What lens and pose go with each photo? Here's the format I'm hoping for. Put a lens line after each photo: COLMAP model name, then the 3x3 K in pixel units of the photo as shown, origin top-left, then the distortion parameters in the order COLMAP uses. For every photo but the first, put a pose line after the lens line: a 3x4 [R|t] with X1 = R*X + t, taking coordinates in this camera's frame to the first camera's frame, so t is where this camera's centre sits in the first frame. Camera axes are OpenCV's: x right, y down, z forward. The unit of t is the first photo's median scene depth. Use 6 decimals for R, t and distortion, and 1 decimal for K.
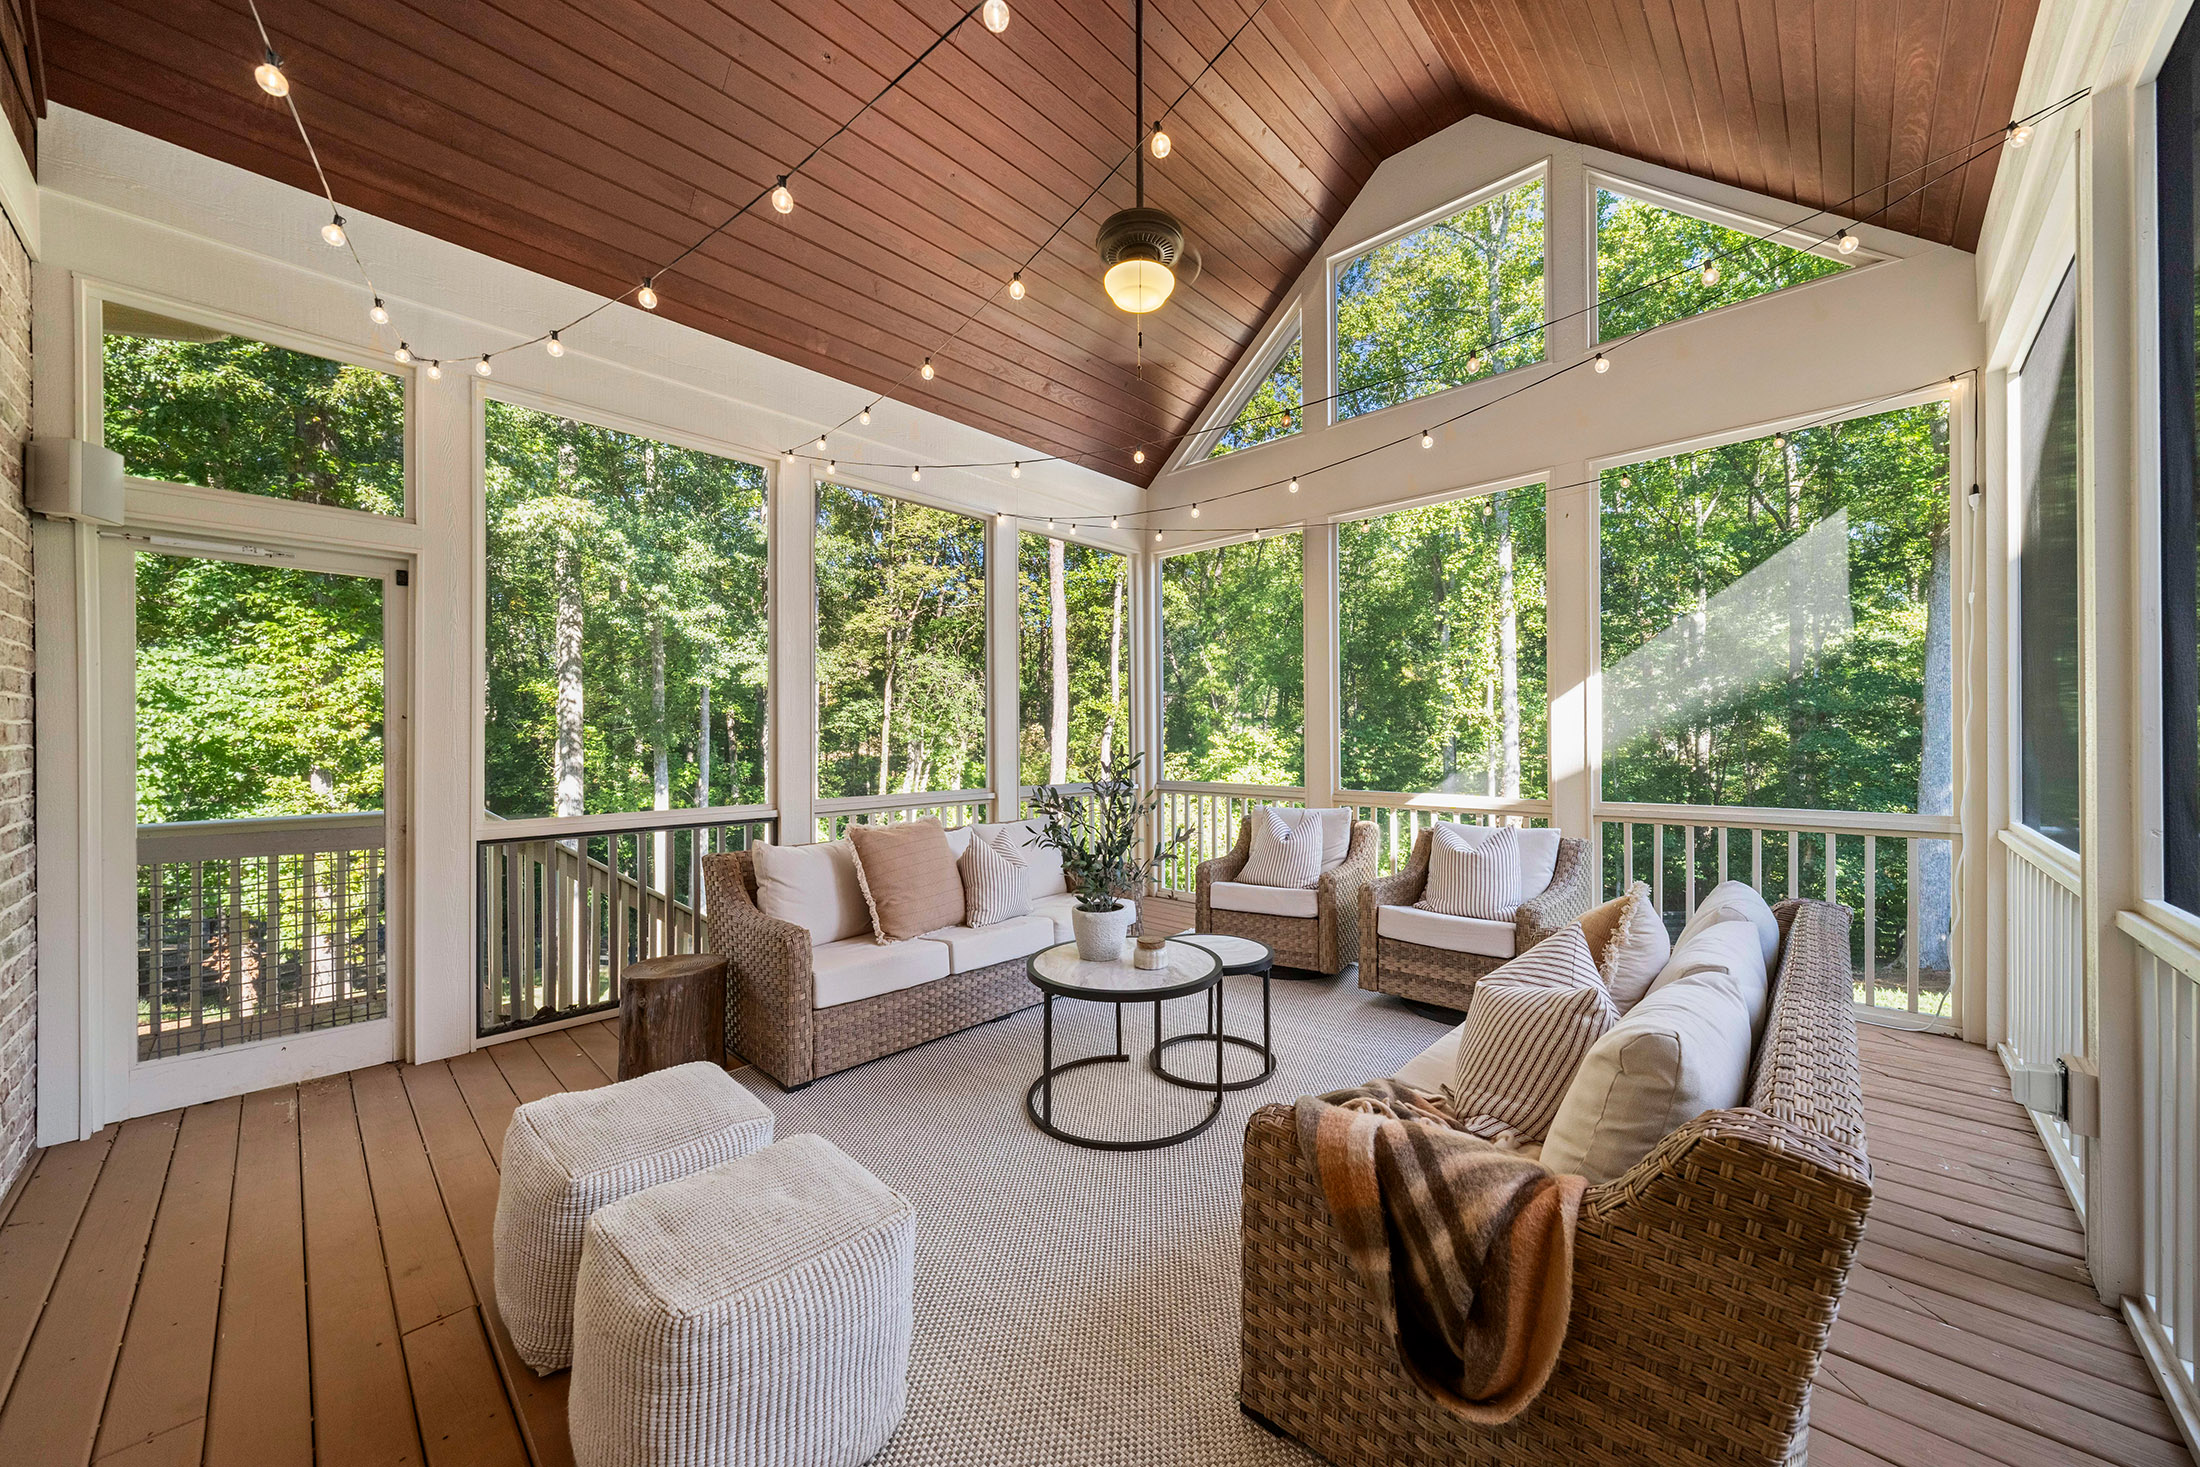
lens RADIAL K [[778.3, 0, 1106.5], [0, 778.3, 740.3], [0, 0, 1]] dist [0.000562, 0.000287]
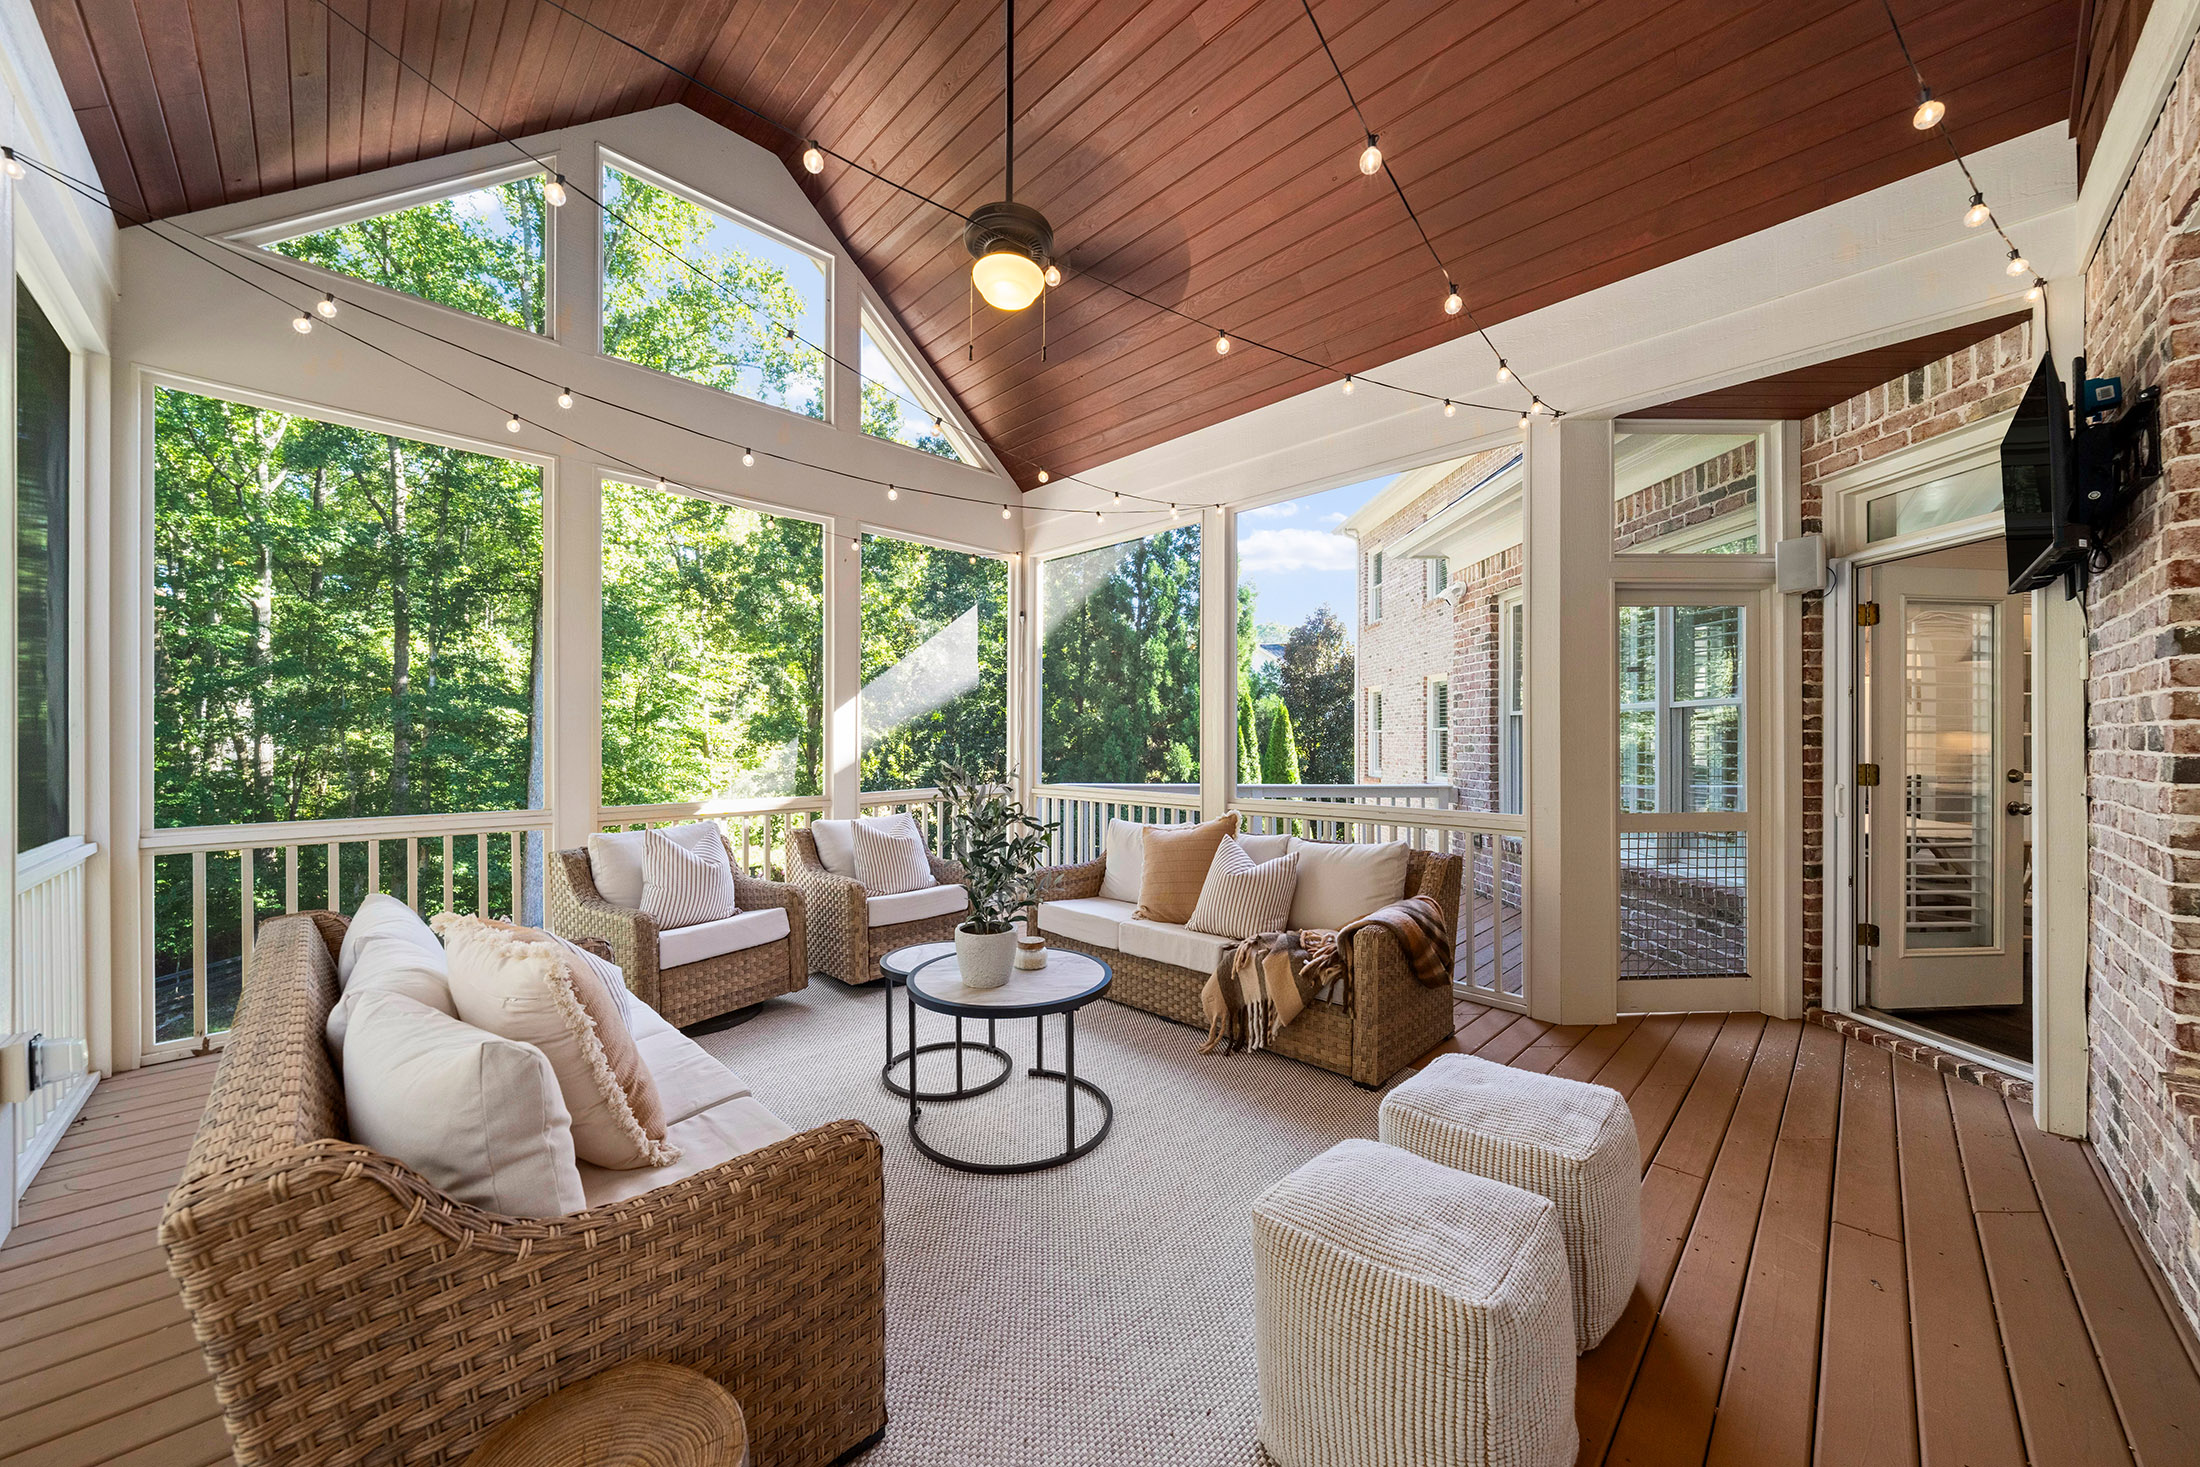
lens RADIAL K [[778.3, 0, 1106.5], [0, 778.3, 740.3], [0, 0, 1]] dist [0.000562, 0.000287]
pose [[0.020726, 0.005816, 0.999768, -0.101994], [0.003097, 0.999978, -0.005881, 0.000414], [-0.999780, 0.003218, 0.020707, 0.094578]]
